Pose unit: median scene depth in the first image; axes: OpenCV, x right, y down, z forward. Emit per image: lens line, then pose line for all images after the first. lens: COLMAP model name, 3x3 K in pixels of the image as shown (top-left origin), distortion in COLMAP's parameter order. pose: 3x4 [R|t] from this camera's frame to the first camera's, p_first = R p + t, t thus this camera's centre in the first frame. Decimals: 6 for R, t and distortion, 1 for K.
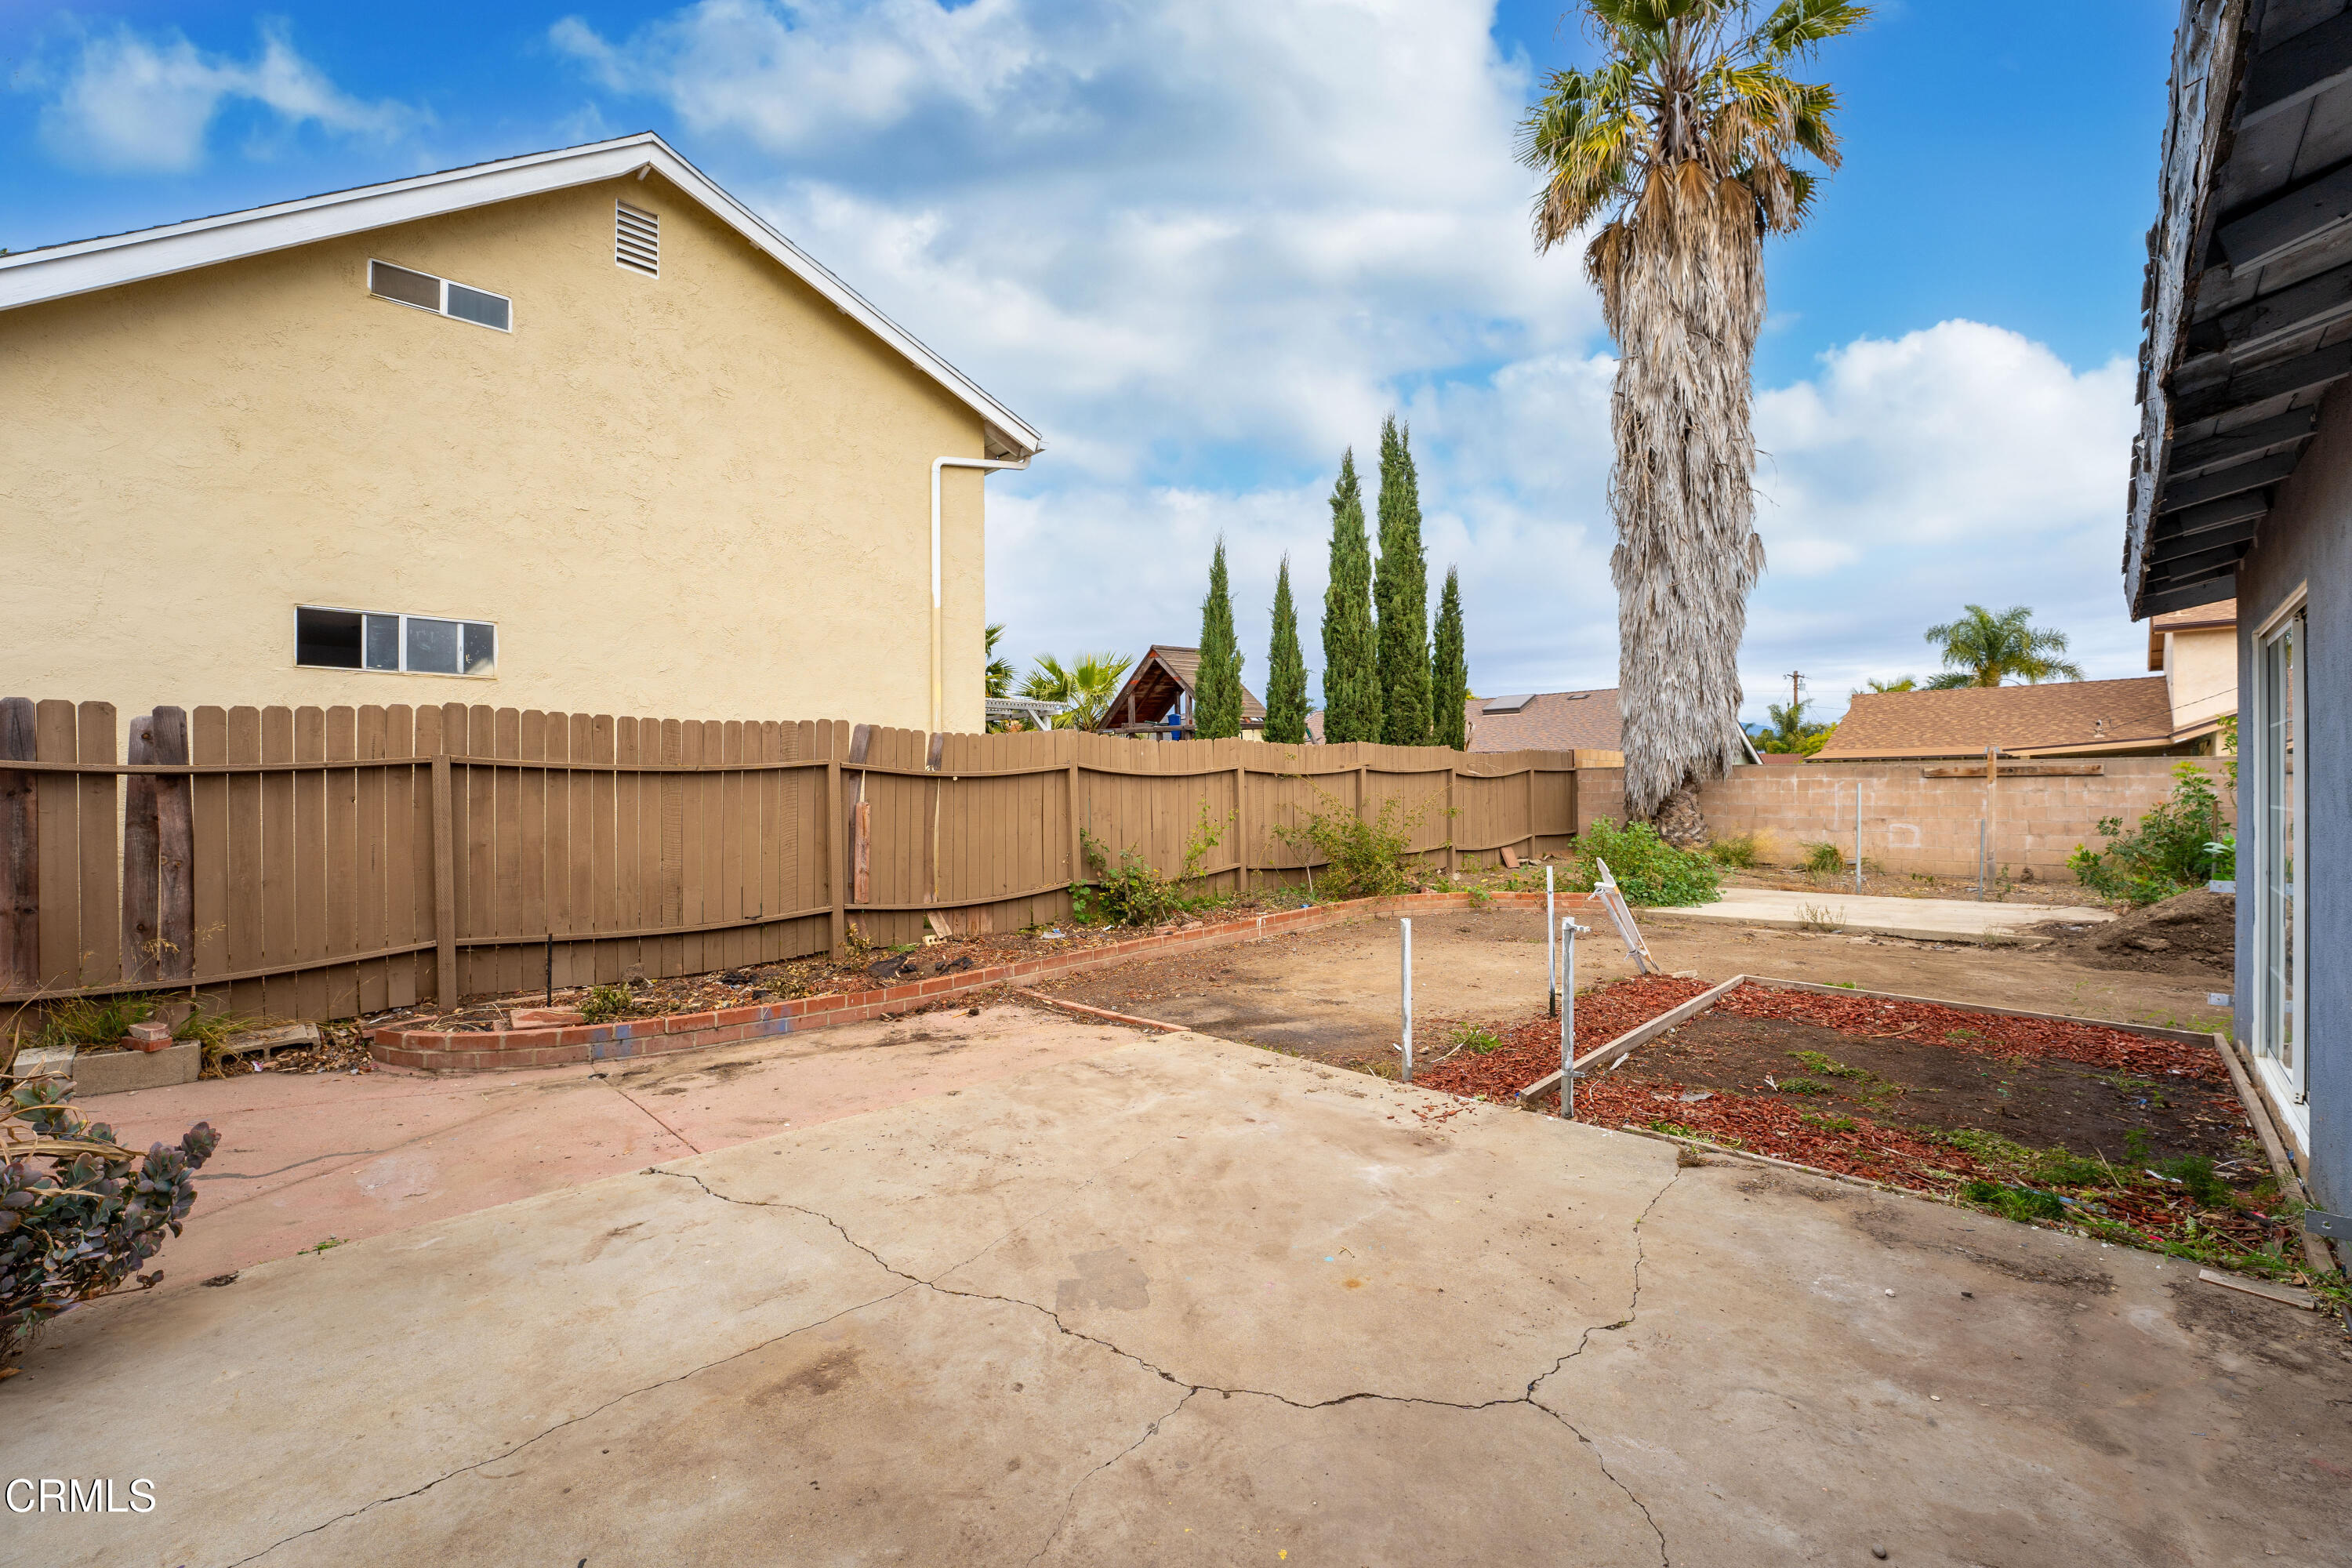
lens RADIAL K [[964.7, 0, 1160.2], [0, 964.7, 788.1], [0, 0, 1]] dist [-0.028464, 0.002840]
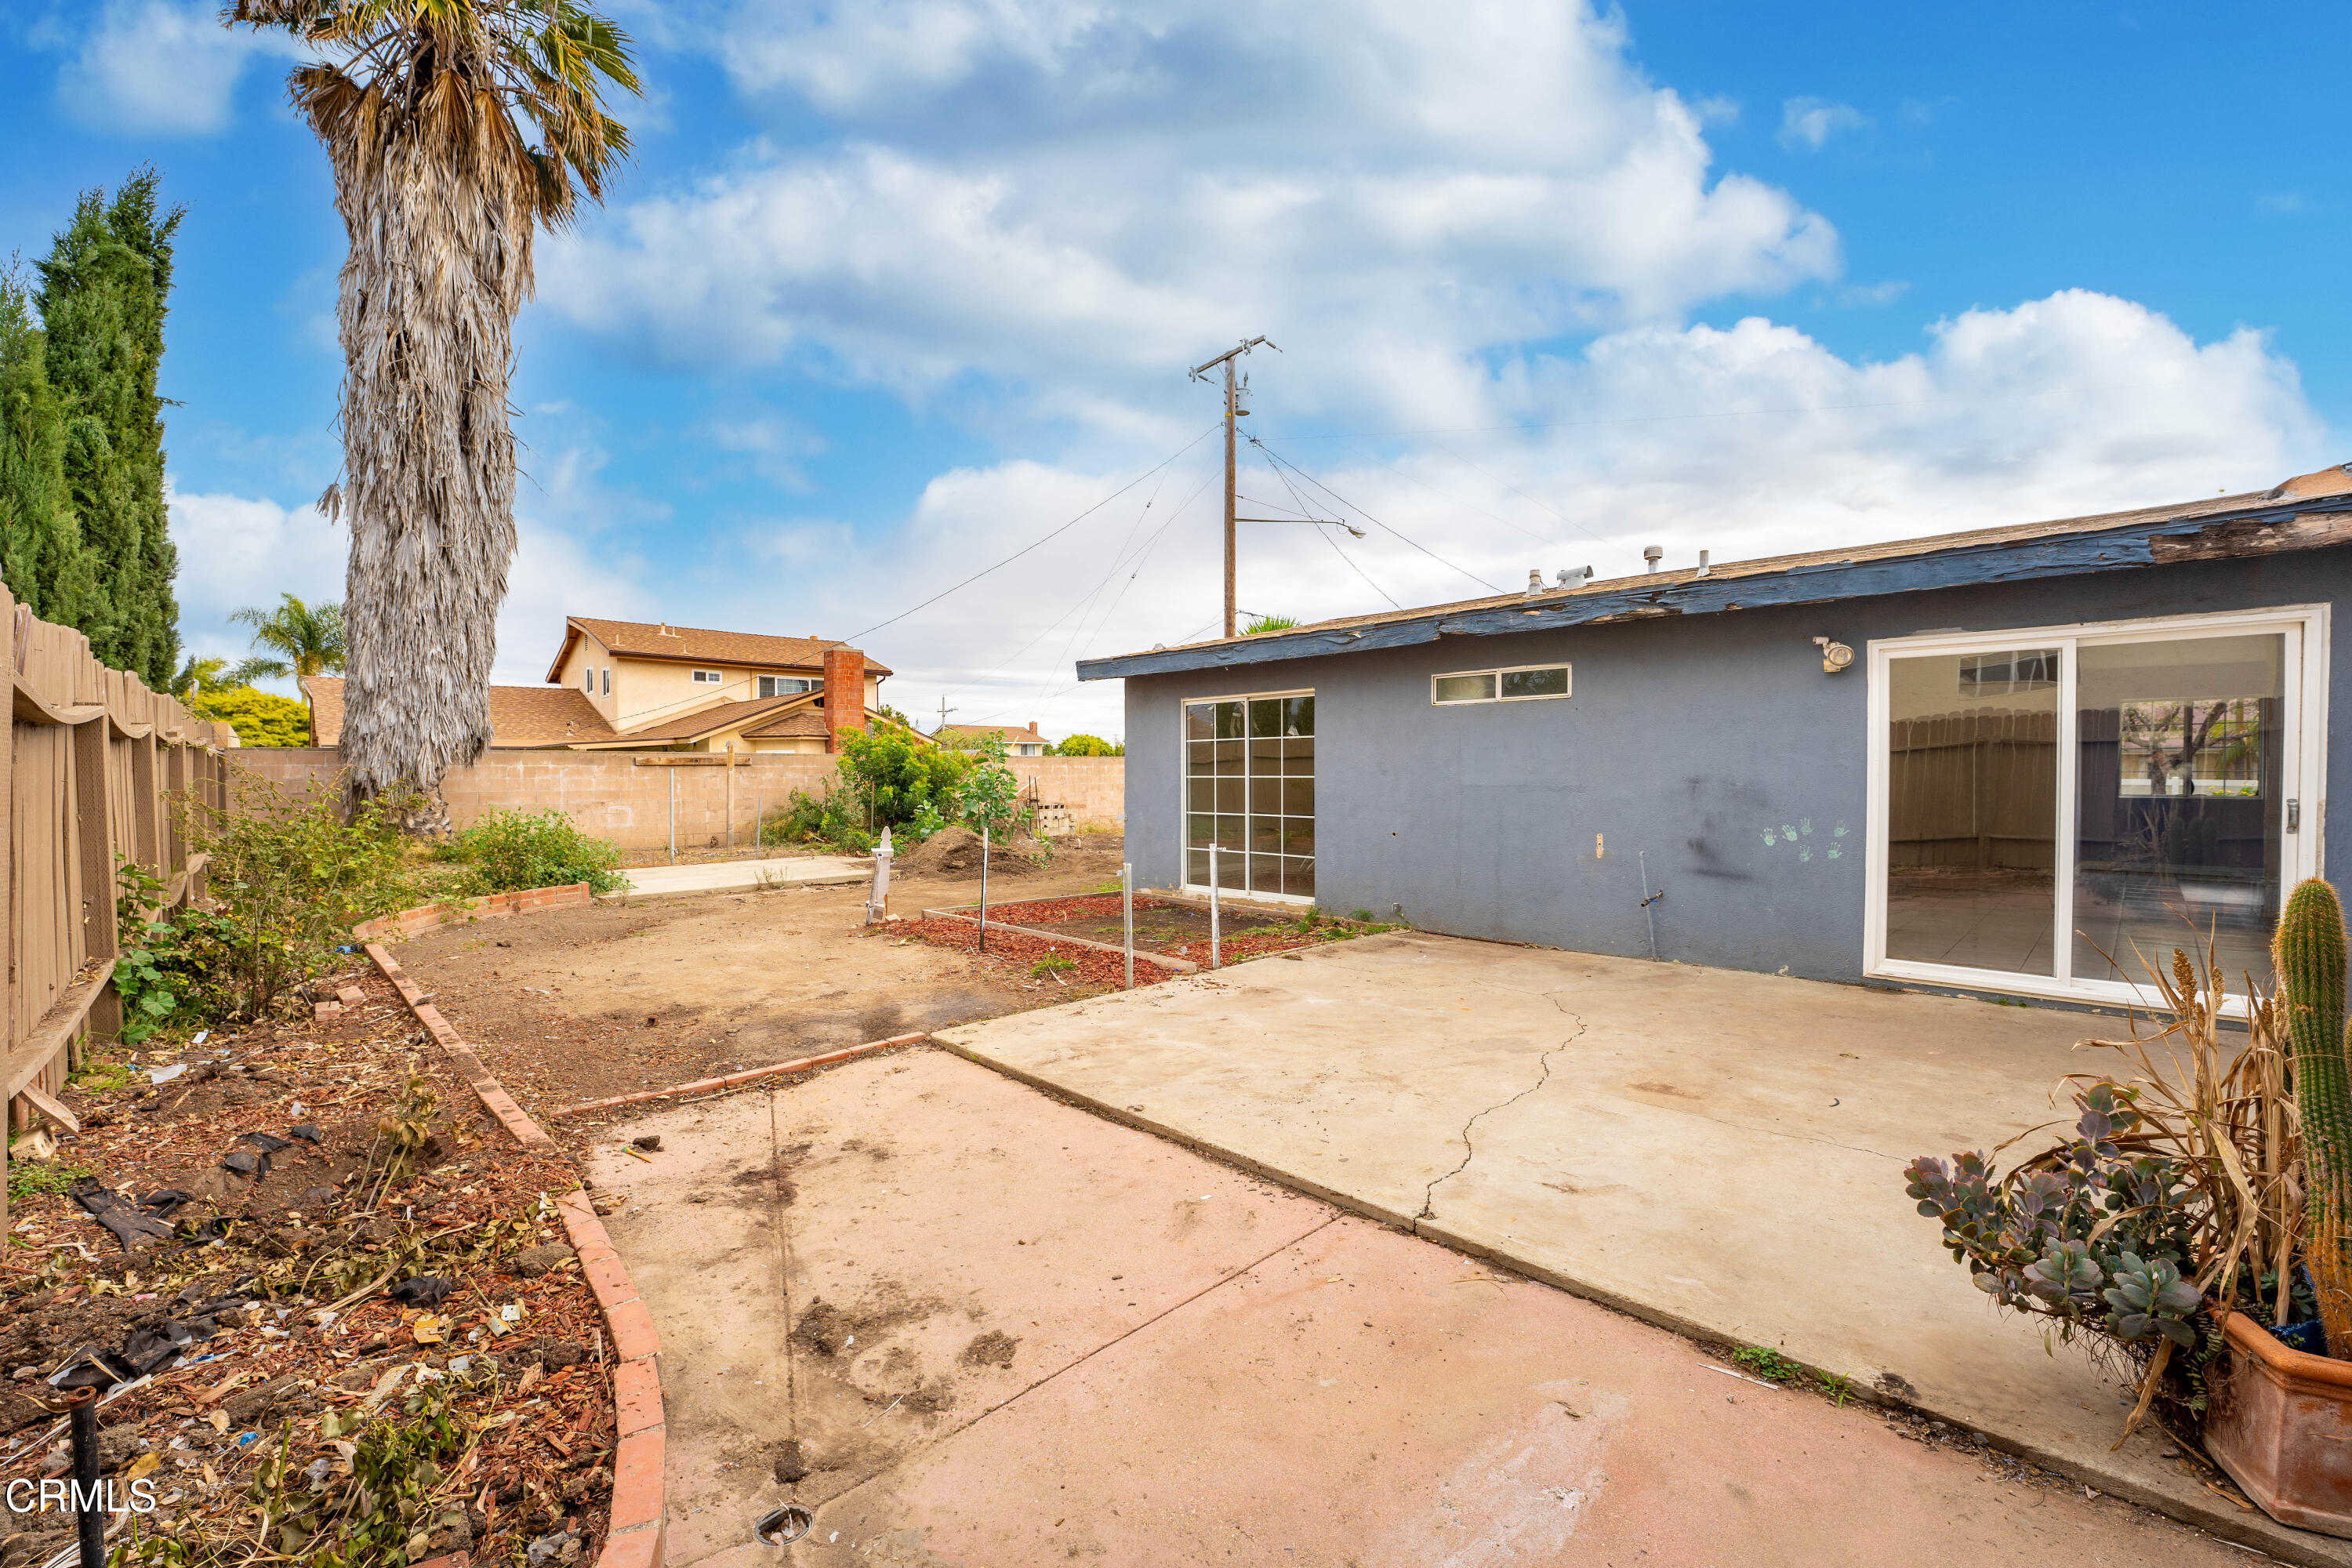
lens RADIAL K [[964.7, 0, 1180.9], [0, 964.7, 788.4], [0, 0, 1]] dist [-0.028464, 0.002840]
pose [[-0.008517, -0.009350, 0.999920, -0.645220], [0.004262, 0.999947, 0.009386, 0.014817], [-0.999955, 0.004342, -0.008477, 0.582632]]
